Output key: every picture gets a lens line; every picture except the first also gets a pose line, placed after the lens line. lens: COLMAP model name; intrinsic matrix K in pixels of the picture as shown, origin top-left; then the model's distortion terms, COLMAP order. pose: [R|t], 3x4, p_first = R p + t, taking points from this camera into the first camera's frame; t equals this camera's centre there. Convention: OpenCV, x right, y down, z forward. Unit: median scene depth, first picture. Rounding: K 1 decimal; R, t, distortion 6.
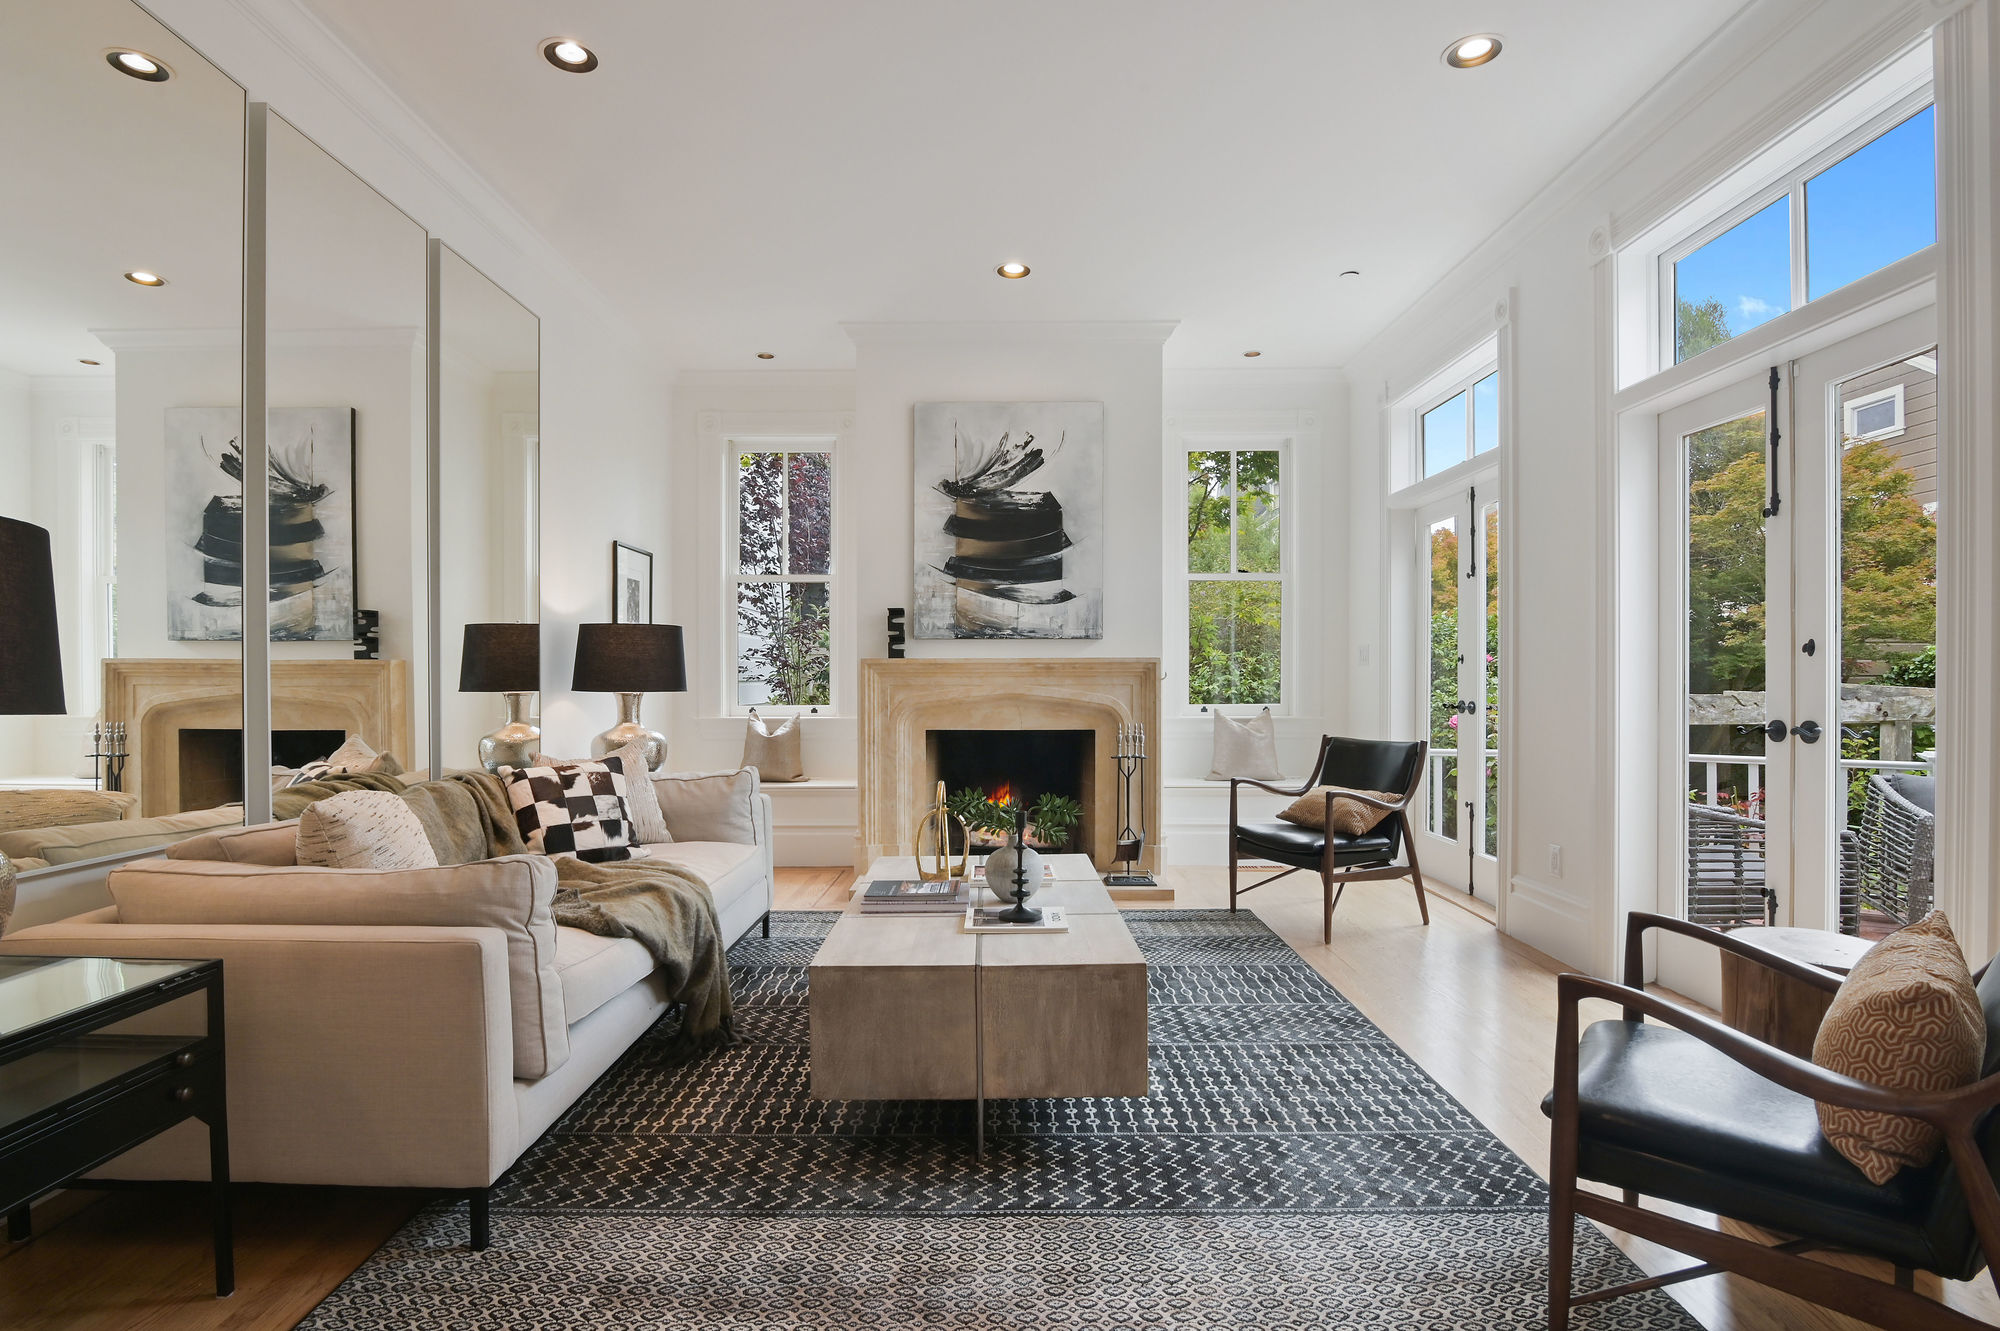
lens RADIAL K [[990.4, 0, 1000.3], [0, 990.4, 689.1], [0, 0, 1]] dist [-0.002241, -0.000506]
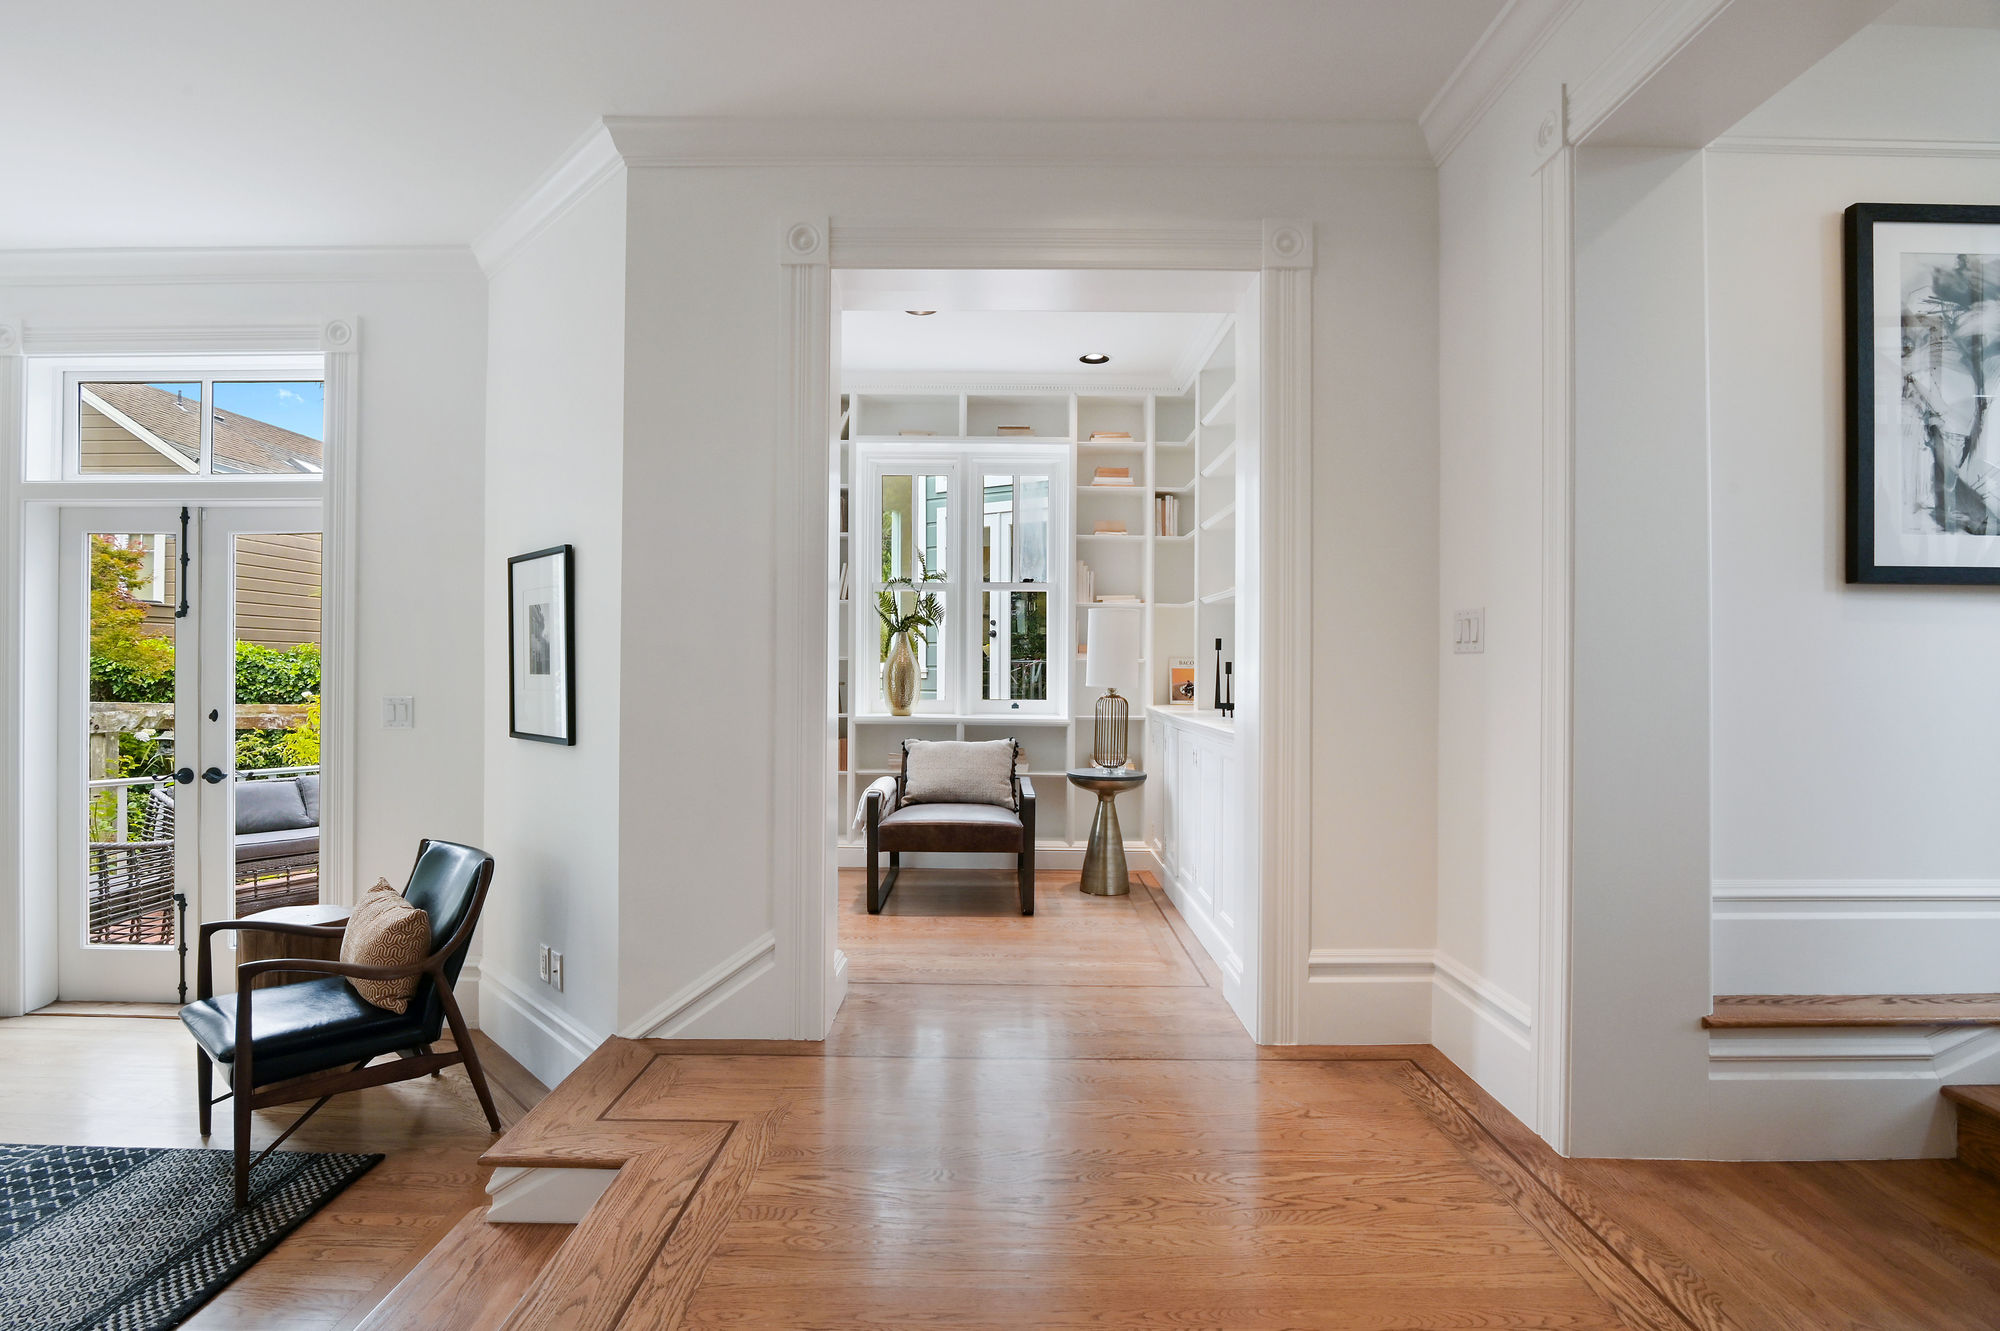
lens RADIAL K [[991.9, 0, 1000.0], [0, 991.9, 665.5], [0, 0, 1]] dist [-0.000466, -0.000100]
pose [[0.011124, 0.001115, 0.999938, -0.513772], [-0.001586, 0.999998, -0.001097, -0.099914], [-0.999937, -0.001574, 0.011126, -0.120147]]
